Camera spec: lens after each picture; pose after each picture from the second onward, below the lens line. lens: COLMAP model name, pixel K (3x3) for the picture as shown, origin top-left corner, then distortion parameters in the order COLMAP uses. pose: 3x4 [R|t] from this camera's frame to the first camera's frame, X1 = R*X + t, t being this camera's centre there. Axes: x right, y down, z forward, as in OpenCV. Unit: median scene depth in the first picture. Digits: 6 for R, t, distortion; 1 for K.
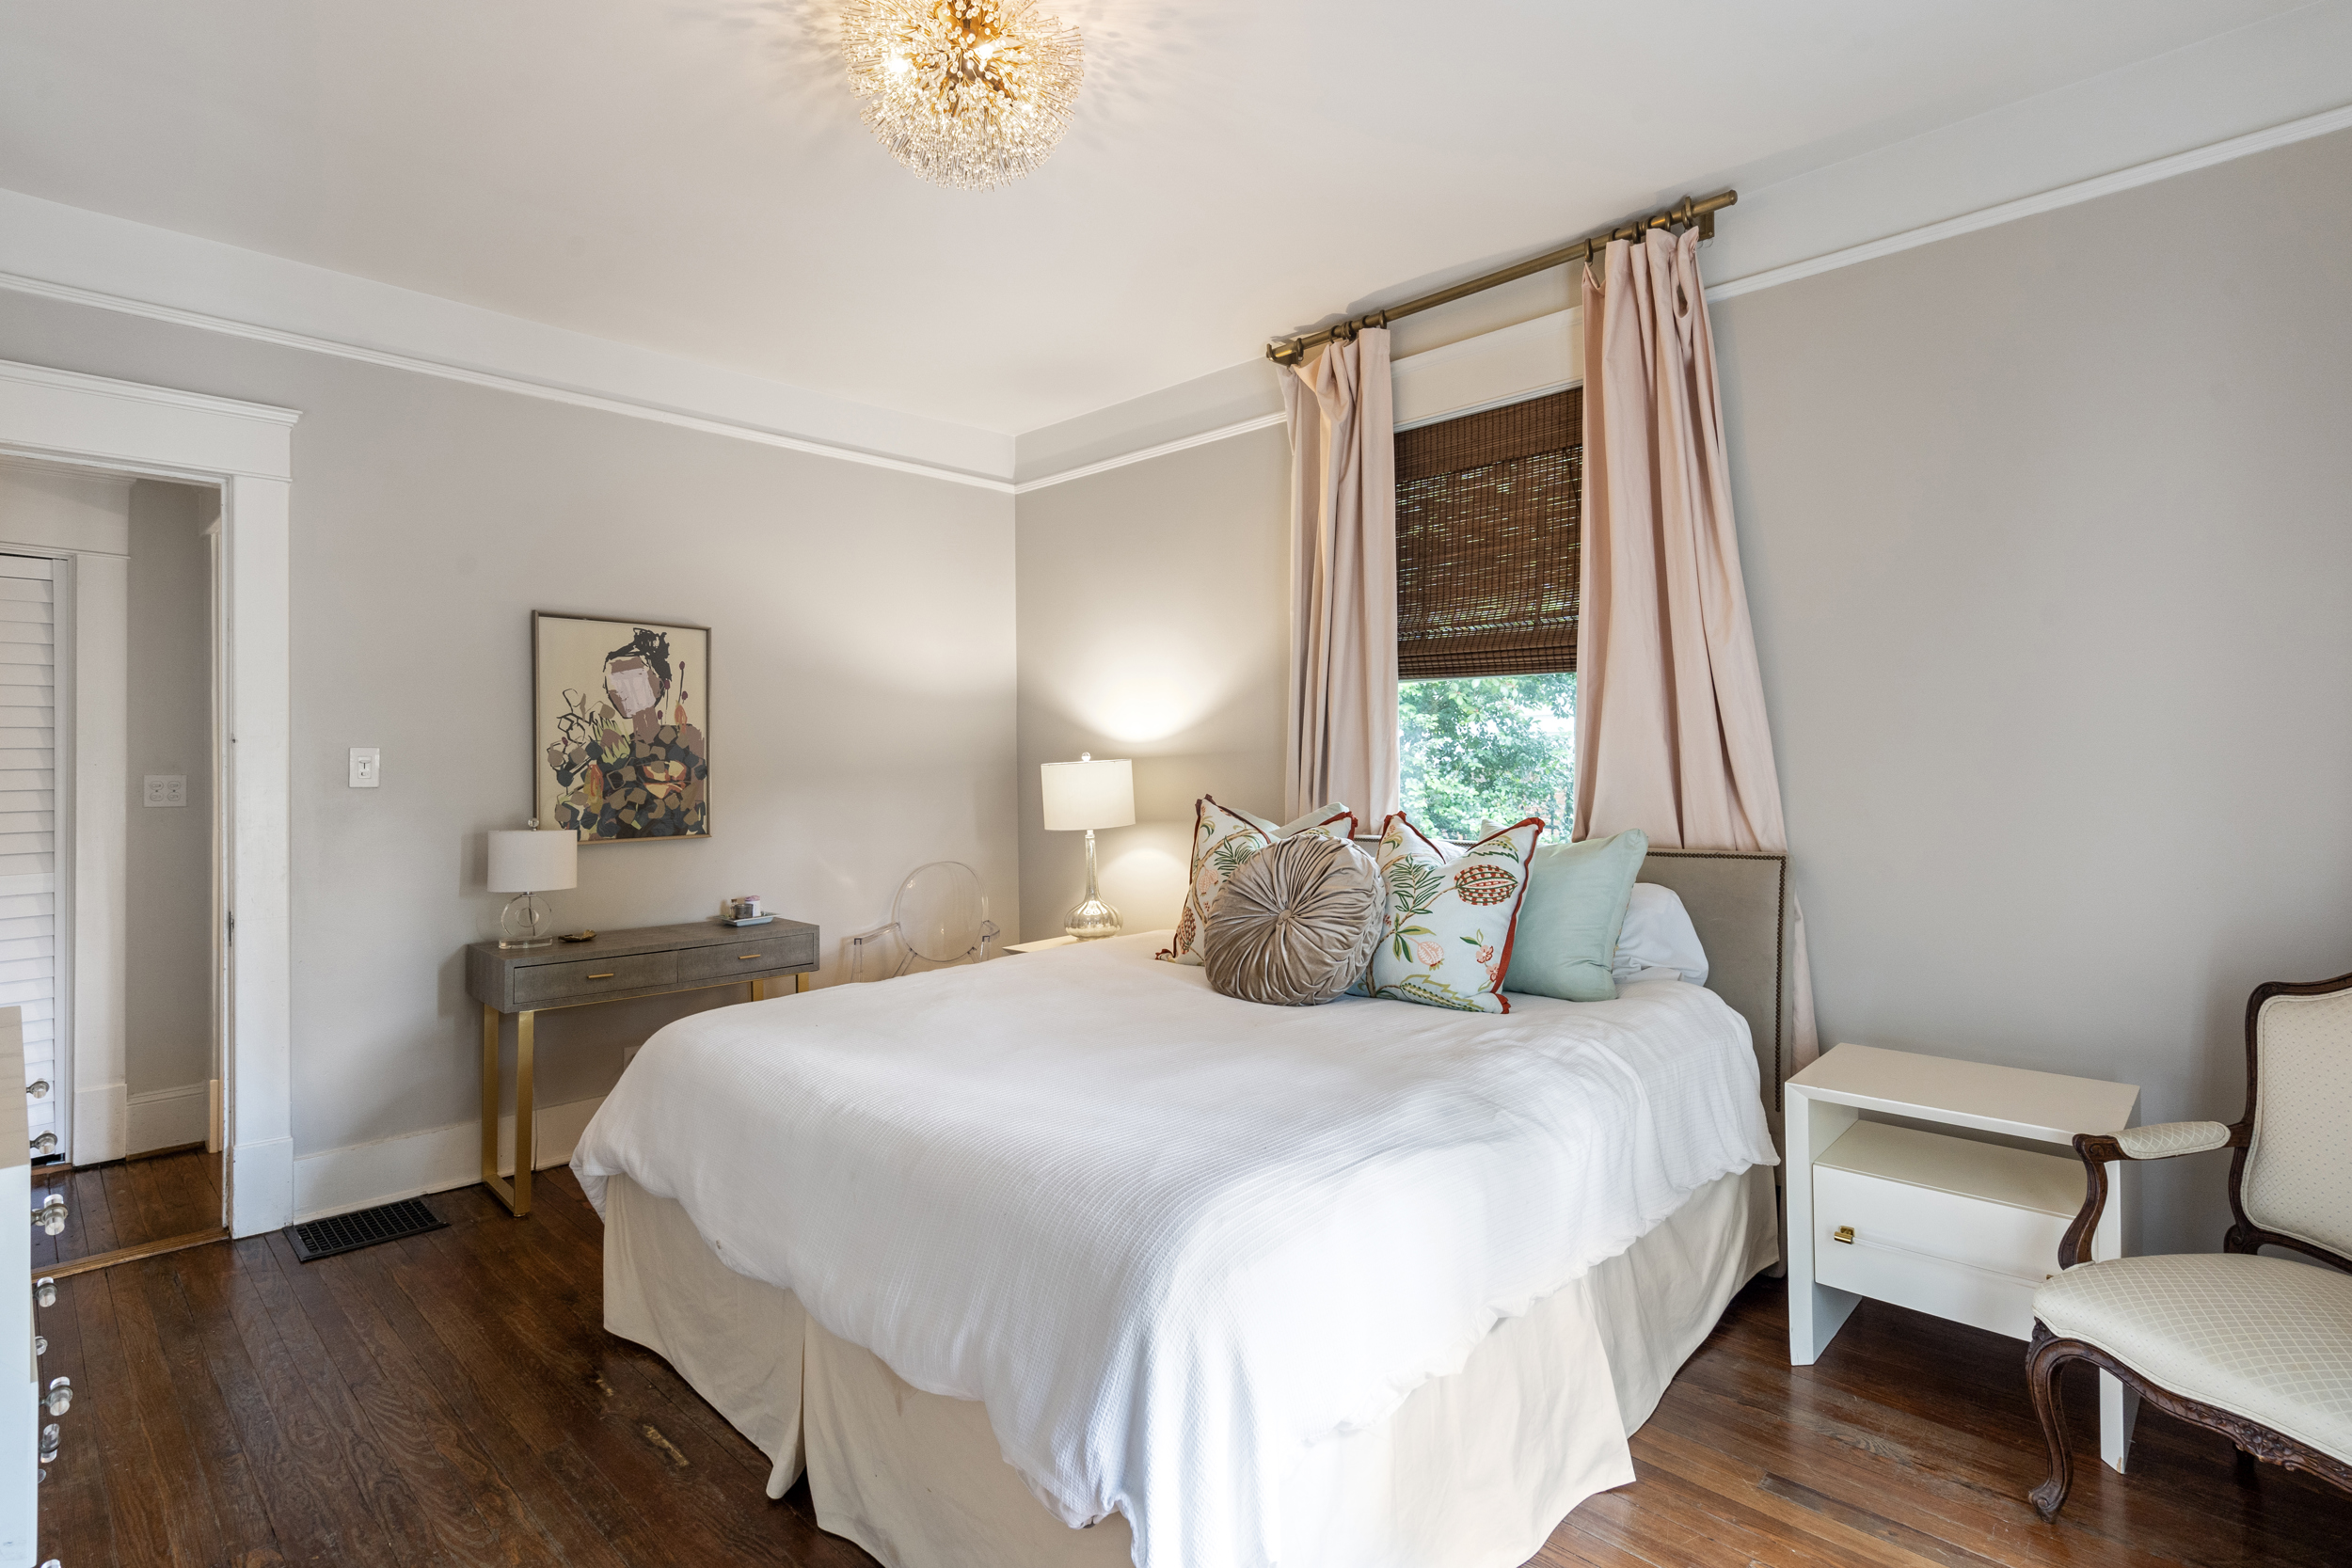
lens RADIAL K [[1127.4, 0, 1176.0], [0, 1127.4, 784.0], [0, 0, 1]] dist [-0.000218, -0.000031]
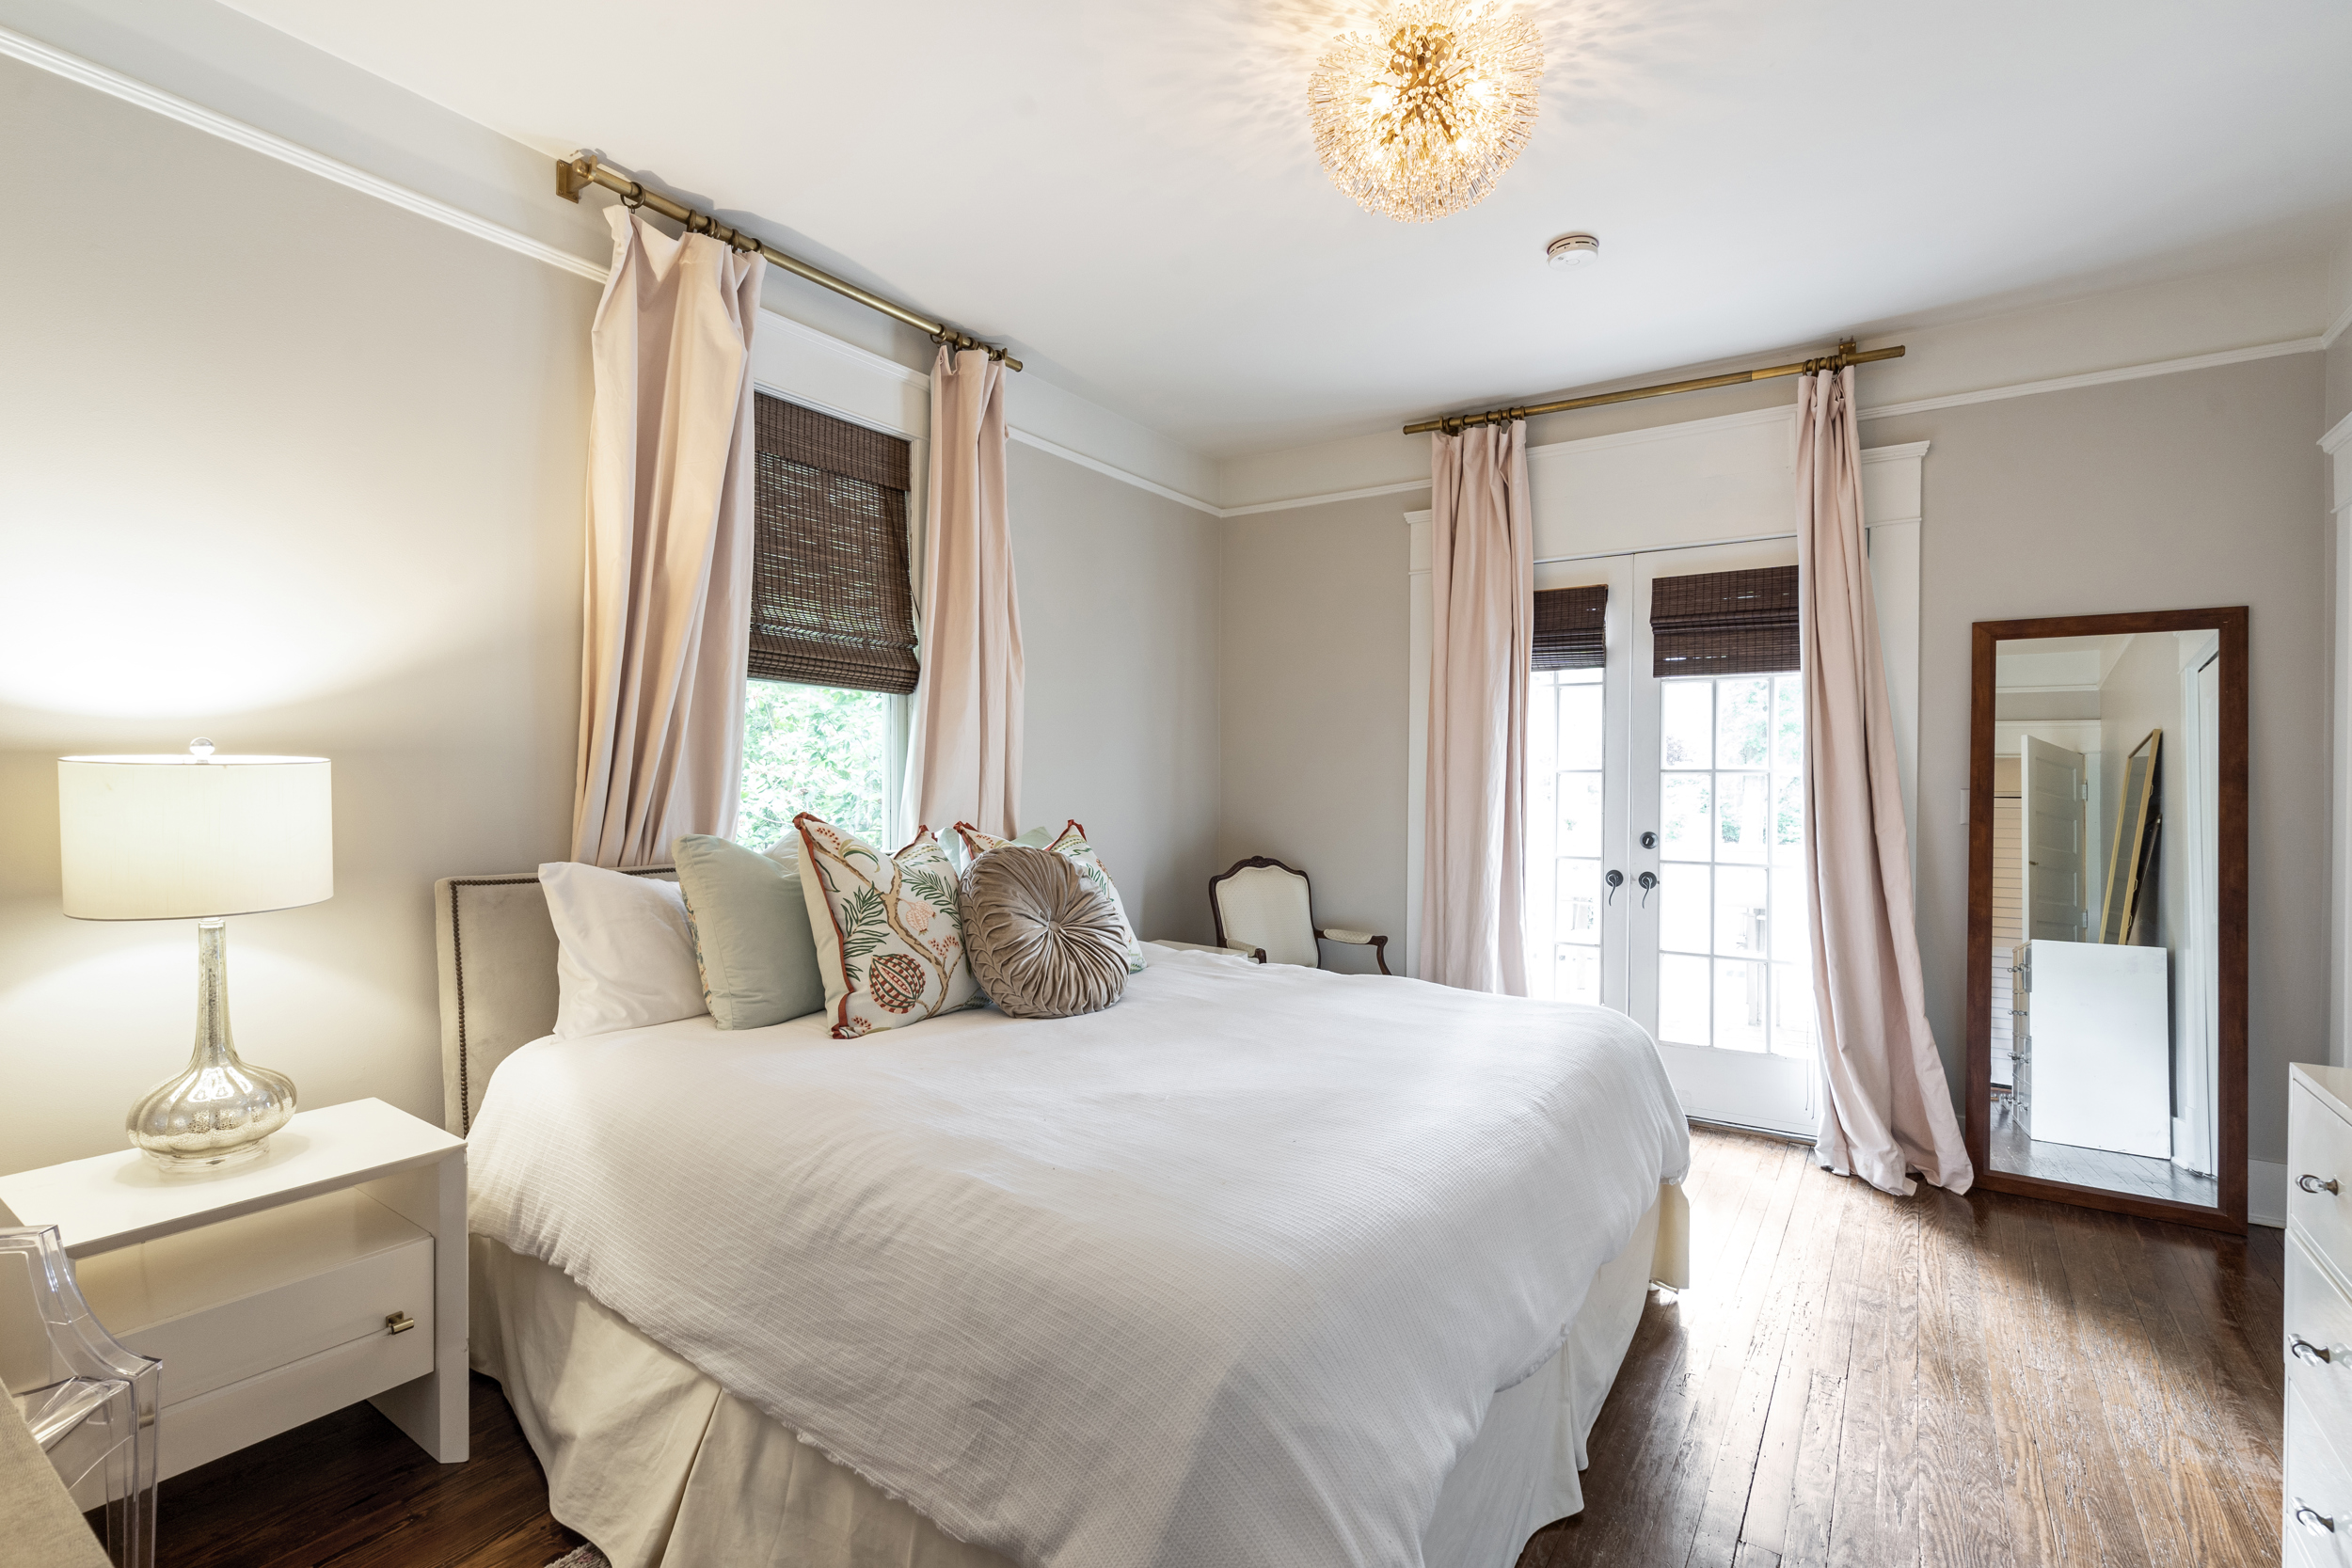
lens RADIAL K [[1081.5, 0, 1166.4], [0, 1081.5, 791.1], [0, 0, 1]] dist [-0.017772, -0.000723]
pose [[-0.165139, -0.009880, 0.986221, -0.680494], [0.005473, 0.999925, 0.010933, -0.012947], [-0.986255, 0.007203, -0.165073, 0.844720]]
